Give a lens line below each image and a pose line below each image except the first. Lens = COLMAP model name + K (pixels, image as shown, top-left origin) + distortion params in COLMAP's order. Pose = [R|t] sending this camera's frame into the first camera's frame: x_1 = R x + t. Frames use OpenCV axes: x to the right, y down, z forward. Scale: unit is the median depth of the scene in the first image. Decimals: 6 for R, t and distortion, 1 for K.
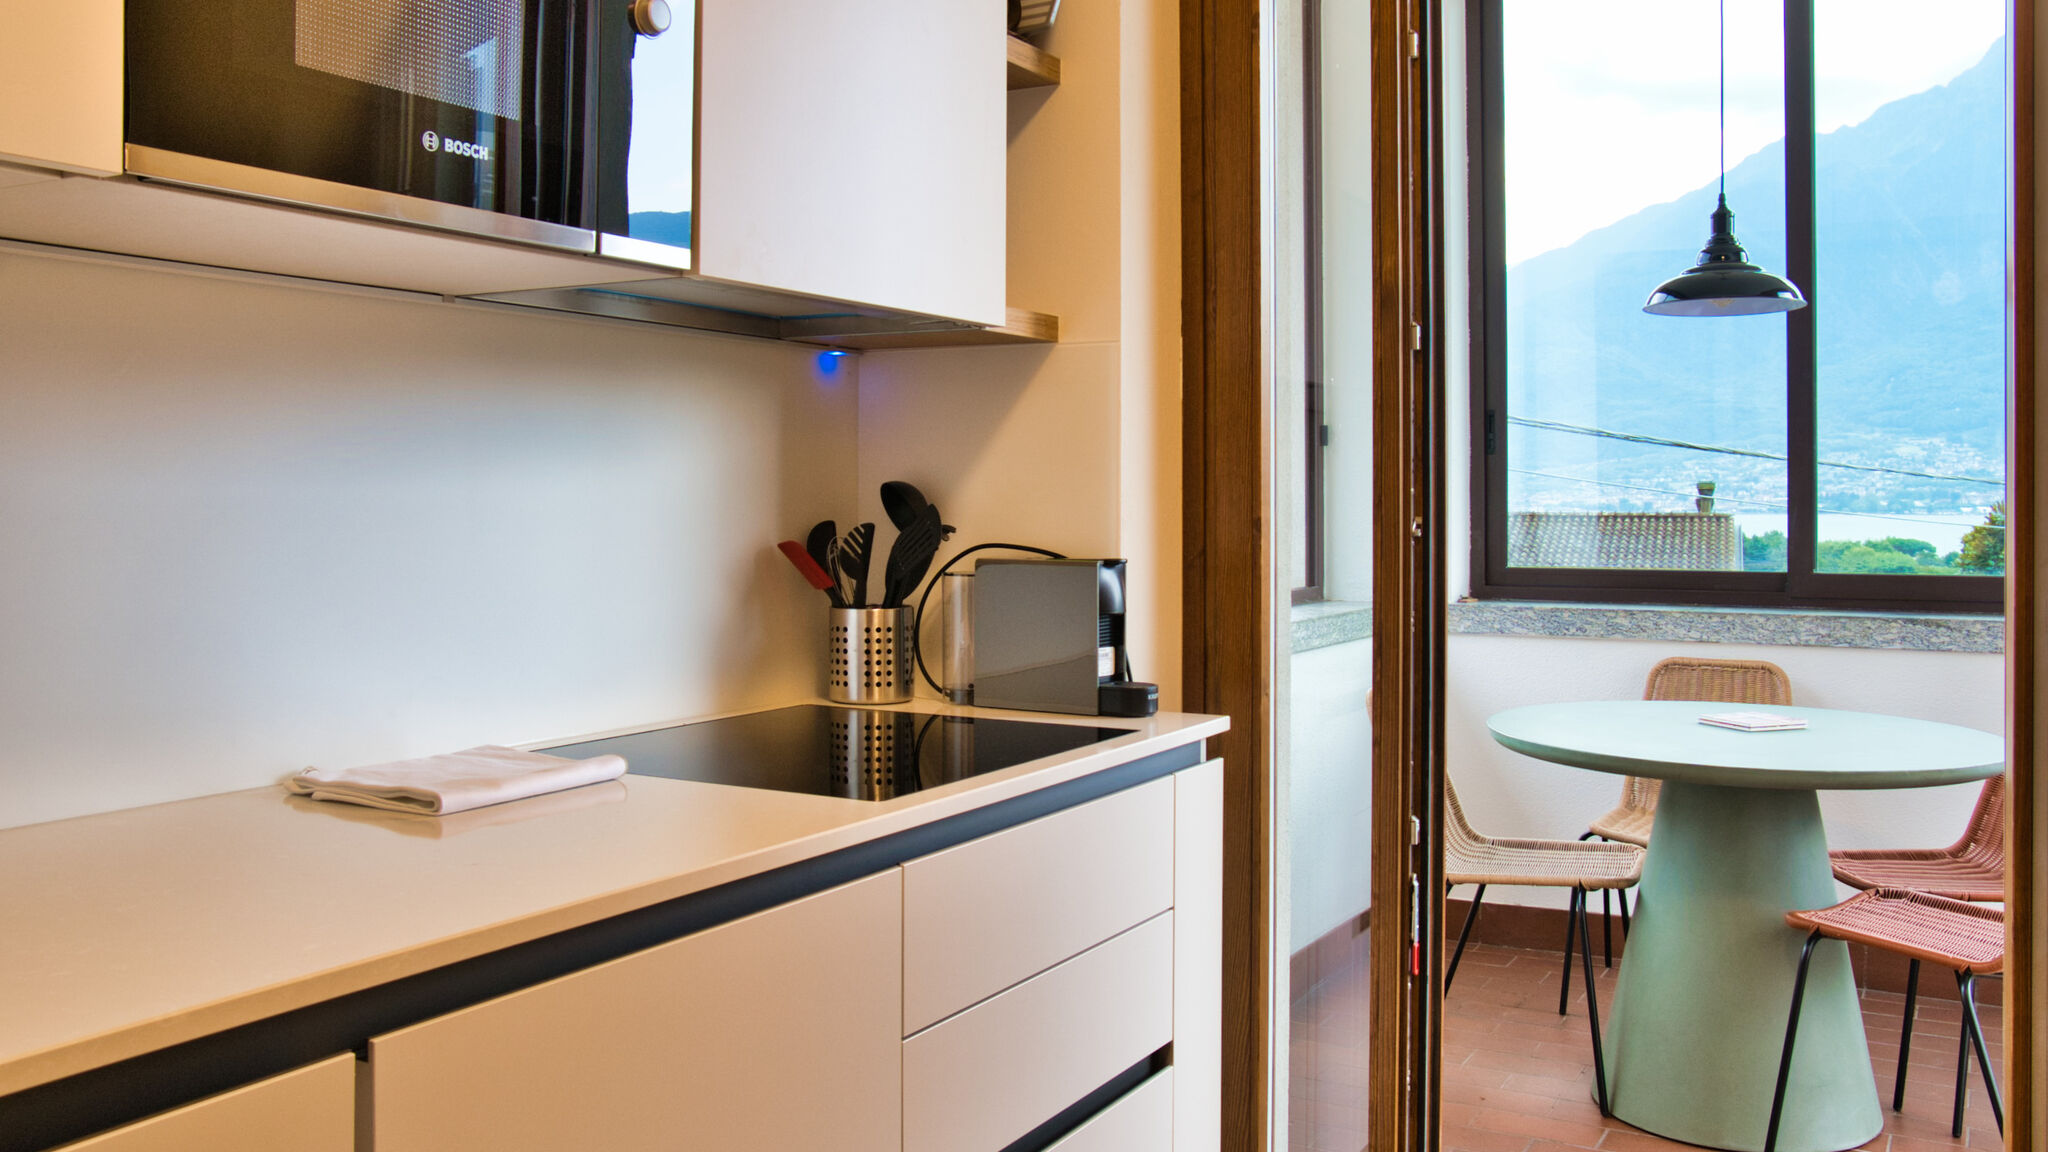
lens RADIAL K [[1802.4, 0, 1024.3], [0, 1802.4, 488.1], [0, 0, 1]] dist [-0.099447, 0.159540]
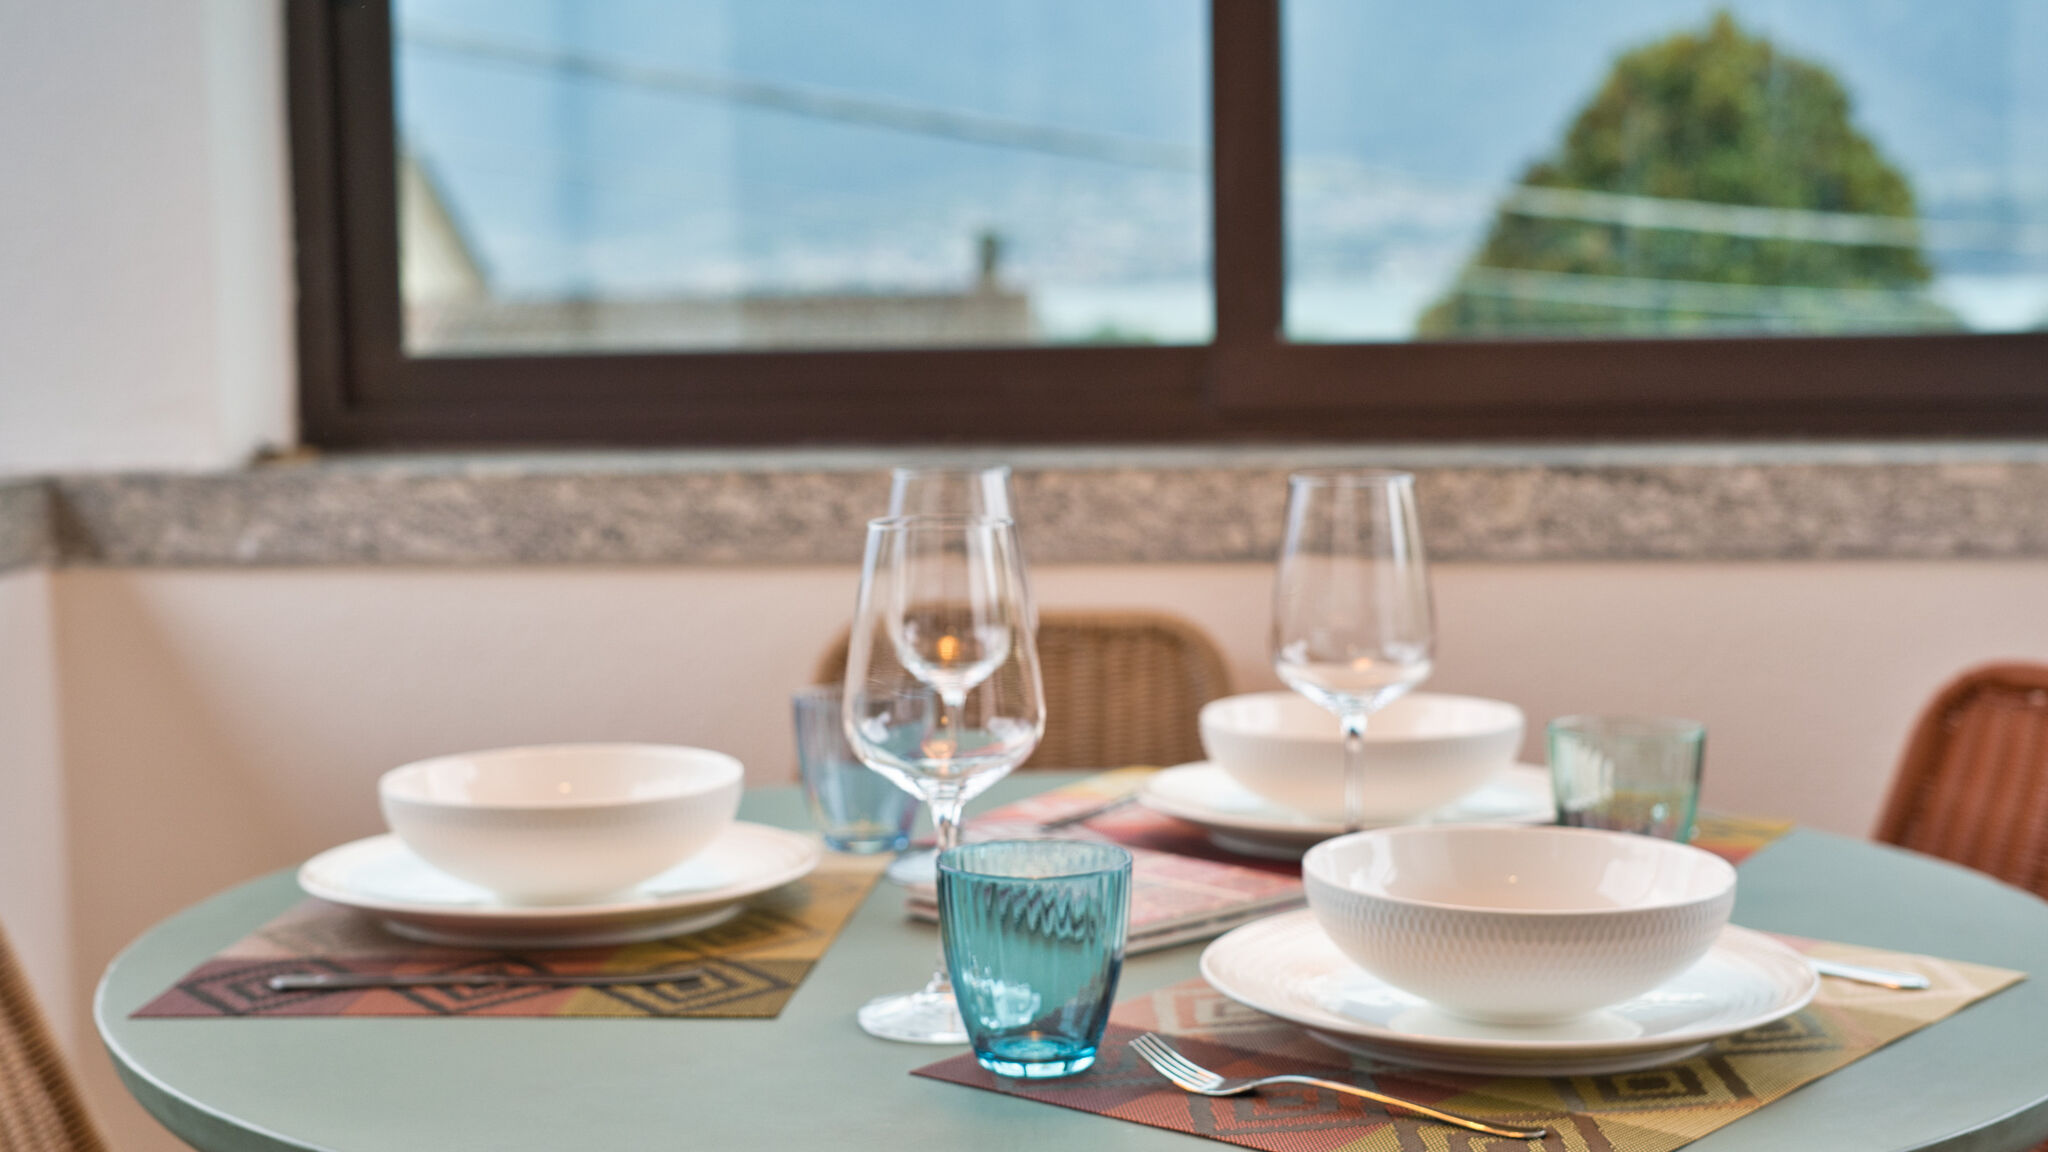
lens RADIAL K [[3089.2, 0, 1013.7], [0, 3089.2, 445.9], [0, 0, 1]] dist [0.006984, 0.013211]
pose [[0.931372, -0.038165, 0.362064, 0.173405], [0.017503, 0.998034, 0.060177, 0.030264], [-0.363649, -0.049710, 0.930209, 0.447177]]
